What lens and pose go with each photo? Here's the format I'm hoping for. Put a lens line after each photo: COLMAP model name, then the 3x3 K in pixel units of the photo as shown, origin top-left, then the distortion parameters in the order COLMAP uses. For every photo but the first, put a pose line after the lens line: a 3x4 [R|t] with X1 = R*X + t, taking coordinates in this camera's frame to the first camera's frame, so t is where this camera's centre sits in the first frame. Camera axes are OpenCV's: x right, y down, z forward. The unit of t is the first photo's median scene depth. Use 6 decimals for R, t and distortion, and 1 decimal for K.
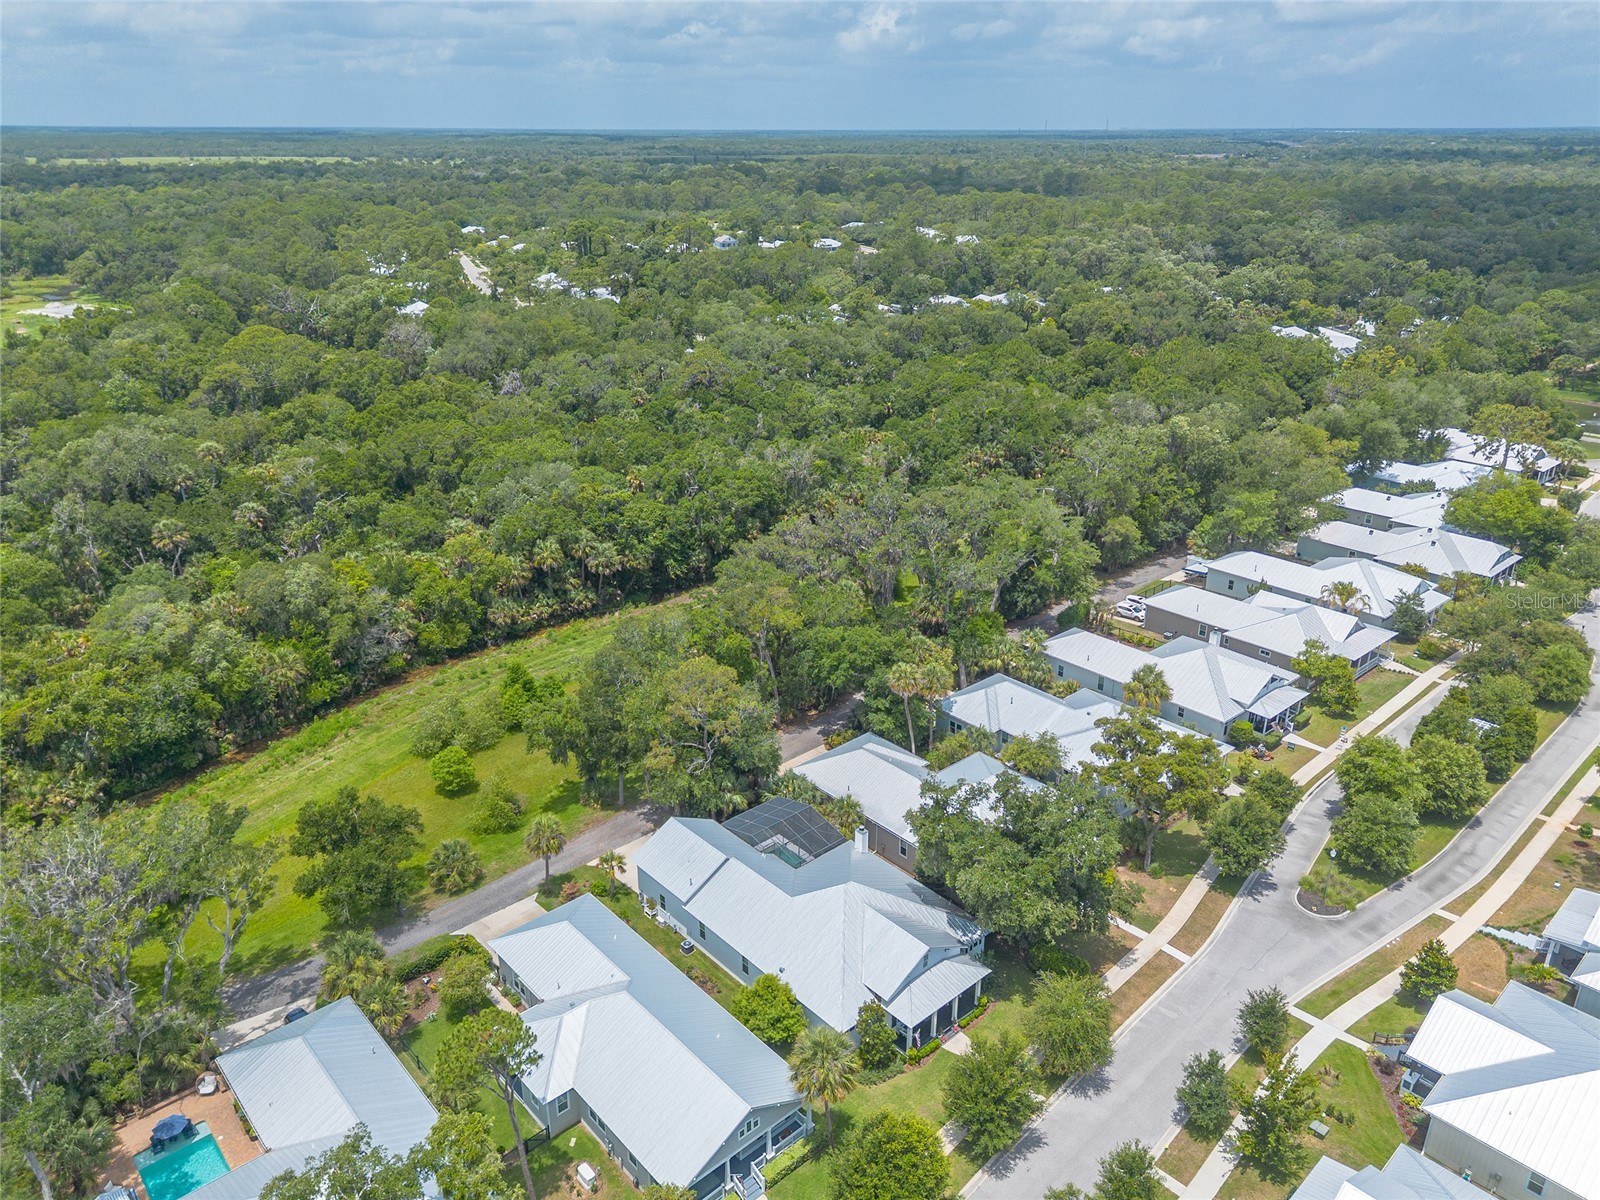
lens RADIAL K [[1119.0, 0, 807.1], [0, 1119.0, 596.5], [0, 0, 1]] dist [0.073772, -0.104224]
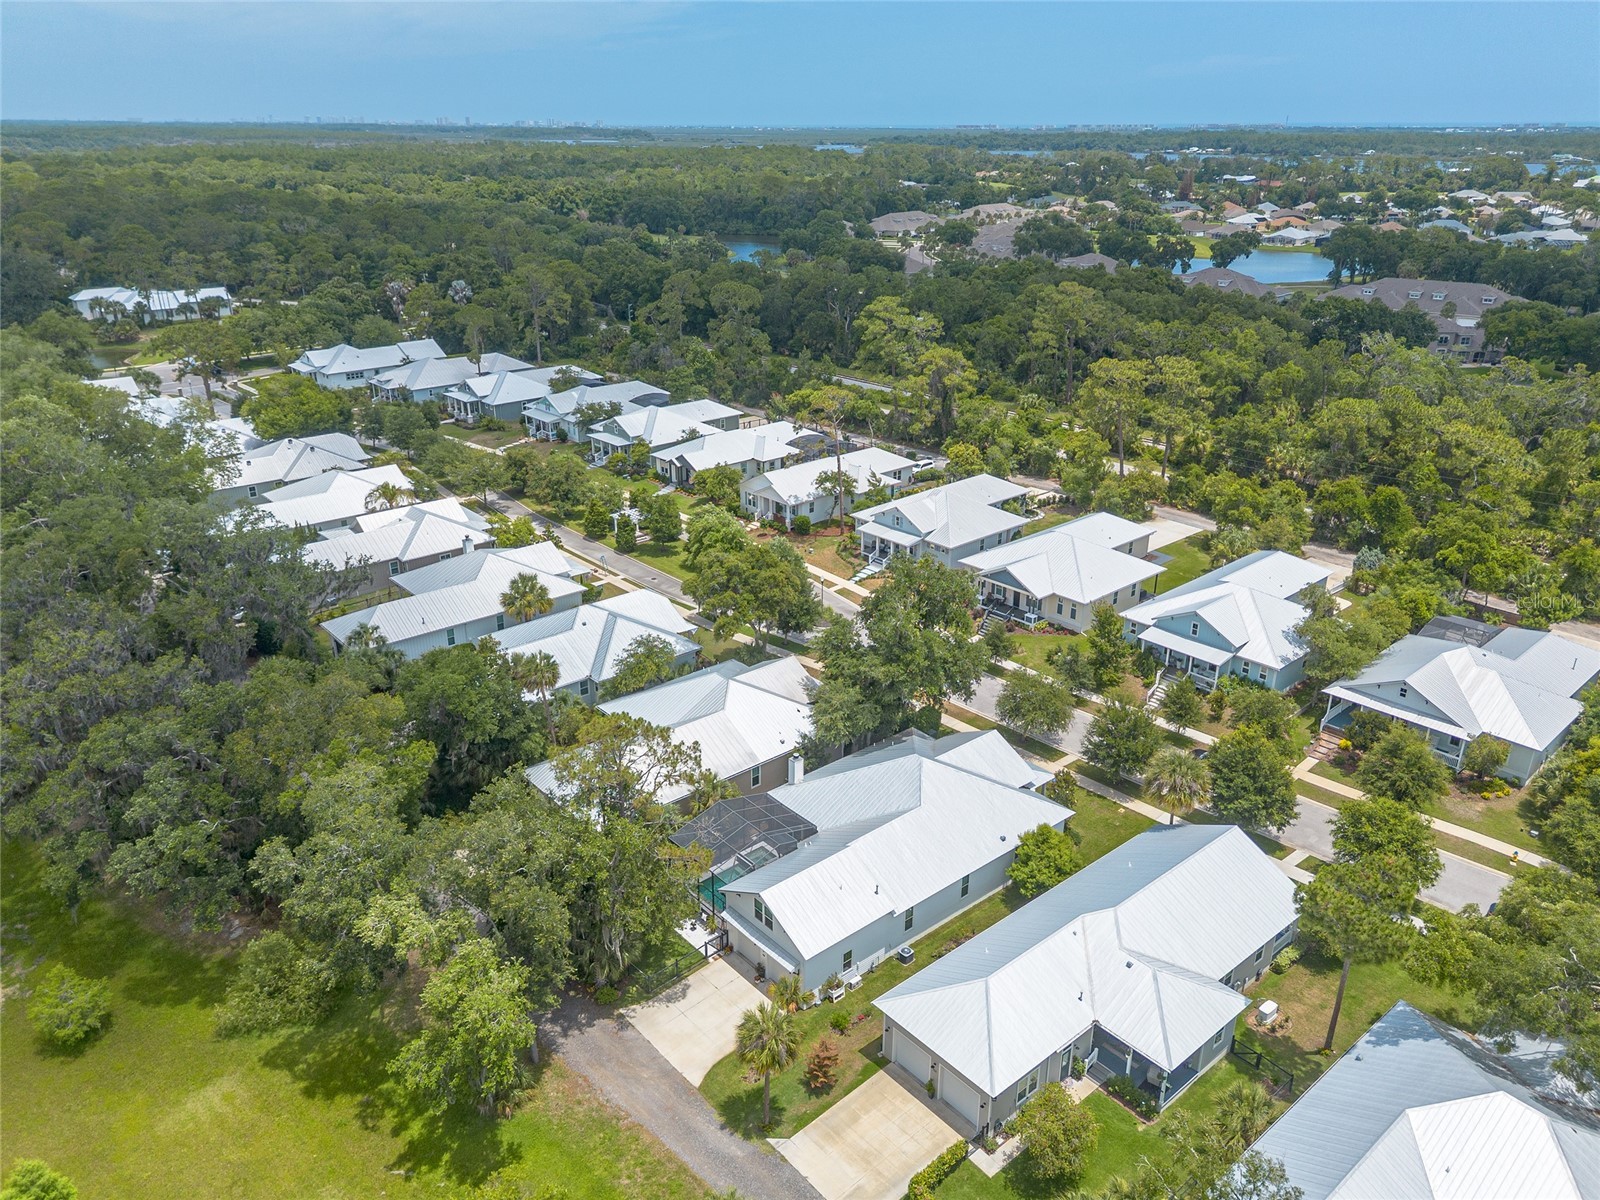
lens RADIAL K [[1119.0, 0, 807.1], [0, 1119.0, 596.5], [0, 0, 1]] dist [0.073772, -0.104224]
pose [[0.035713, -0.386403, 0.921638, -0.602457], [0.380087, 0.858174, 0.345067, -0.168424], [-0.924261, 0.337980, 0.177515, 0.676327]]
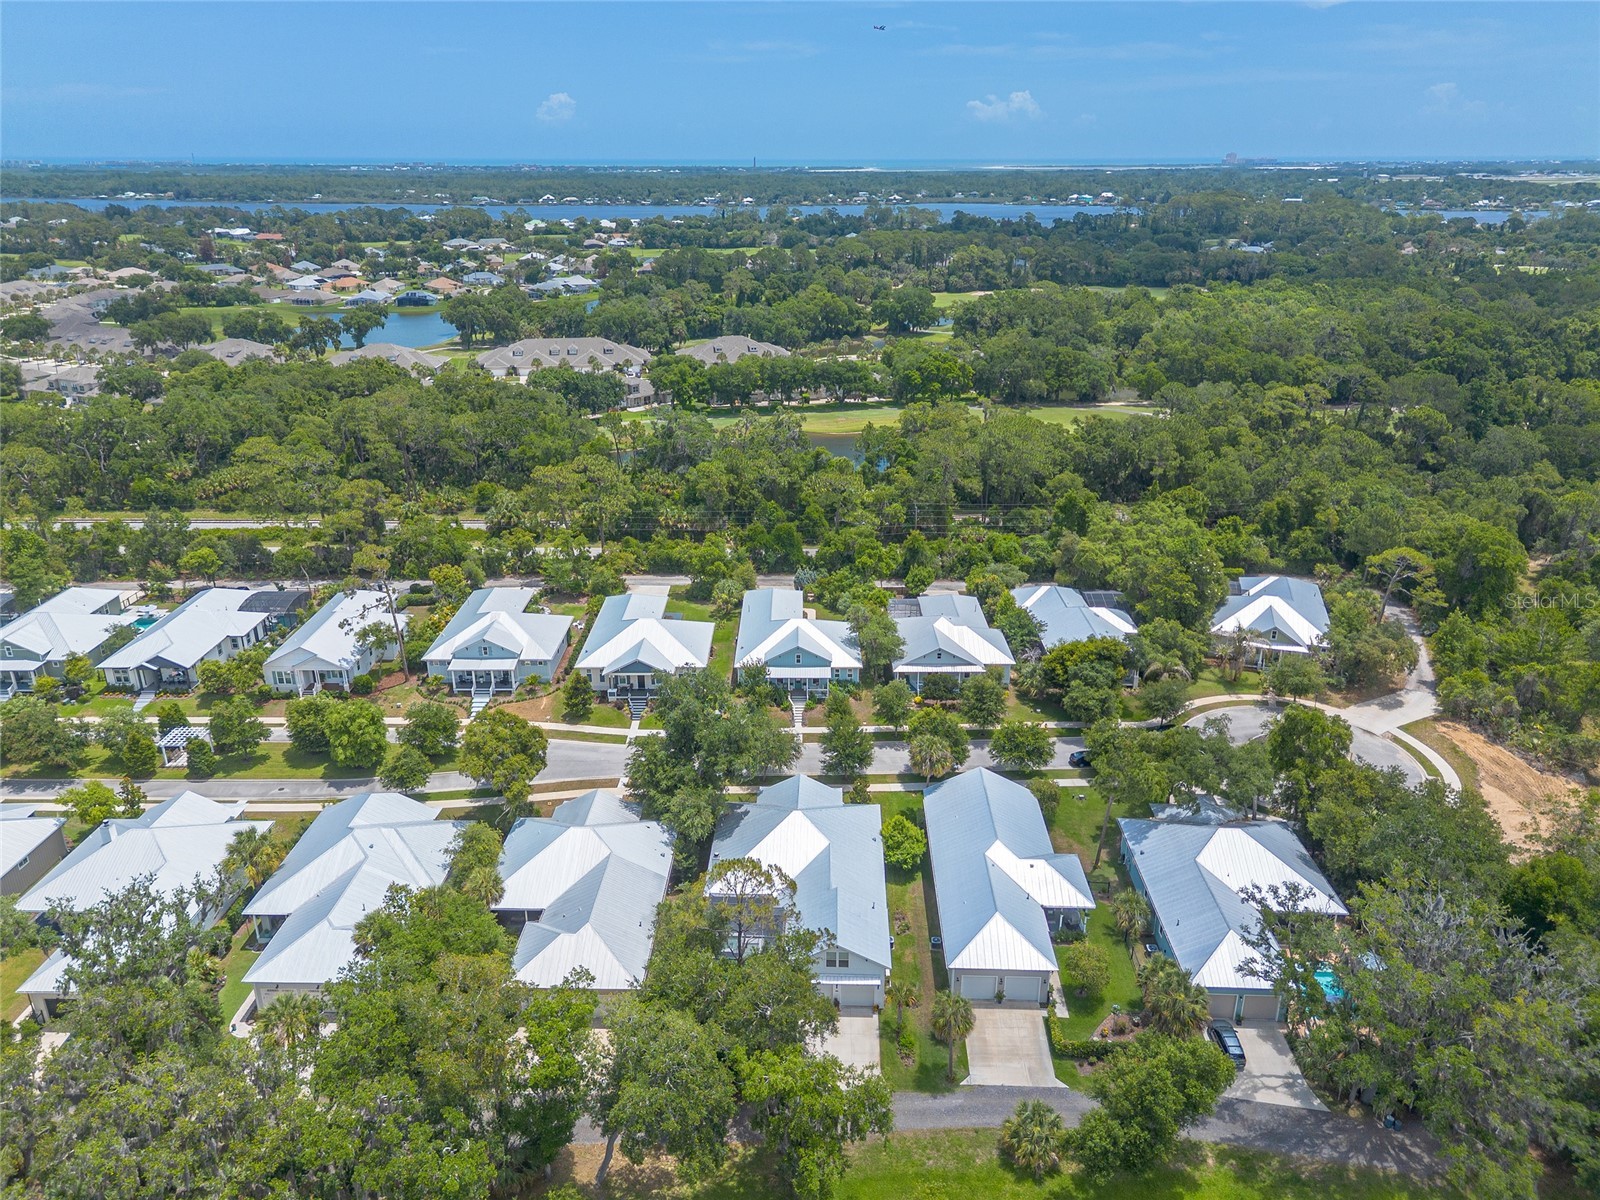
lens RADIAL K [[1128.2, 0, 770.7], [0, 1128.2, 603.2], [0, 0, 1]] dist [0.073515, -0.086580]
pose [[-0.712065, -0.255965, 0.653794, -0.532508], [0.266458, 0.762998, 0.588926, -0.498866], [-0.649588, 0.593562, -0.475100, 1.133675]]
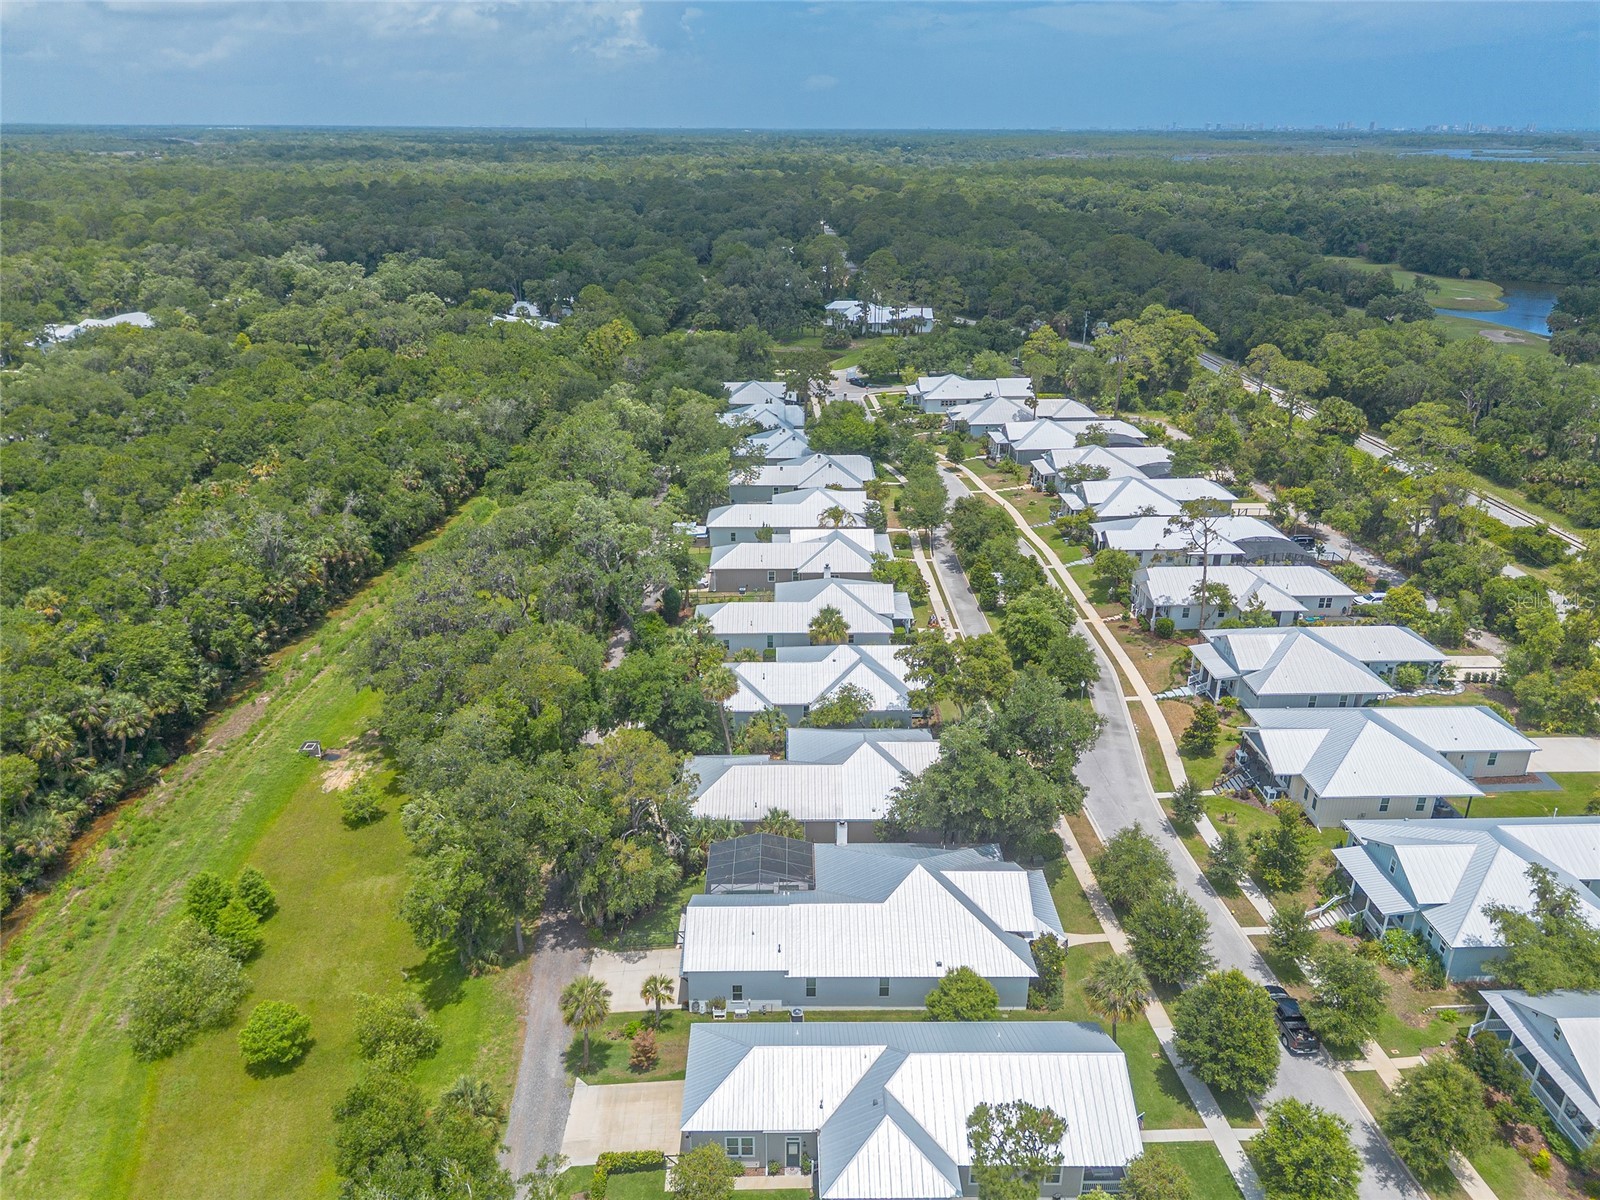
lens RADIAL K [[1124.6, 0, 794.0], [0, 1124.6, 573.6], [0, 0, 1]] dist [0.079741, -0.082161]
pose [[0.668289, -0.270687, 0.692906, -0.519945], [0.286786, 0.953195, 0.095773, -0.093019], [-0.686399, 0.134711, 0.714639, 0.244078]]
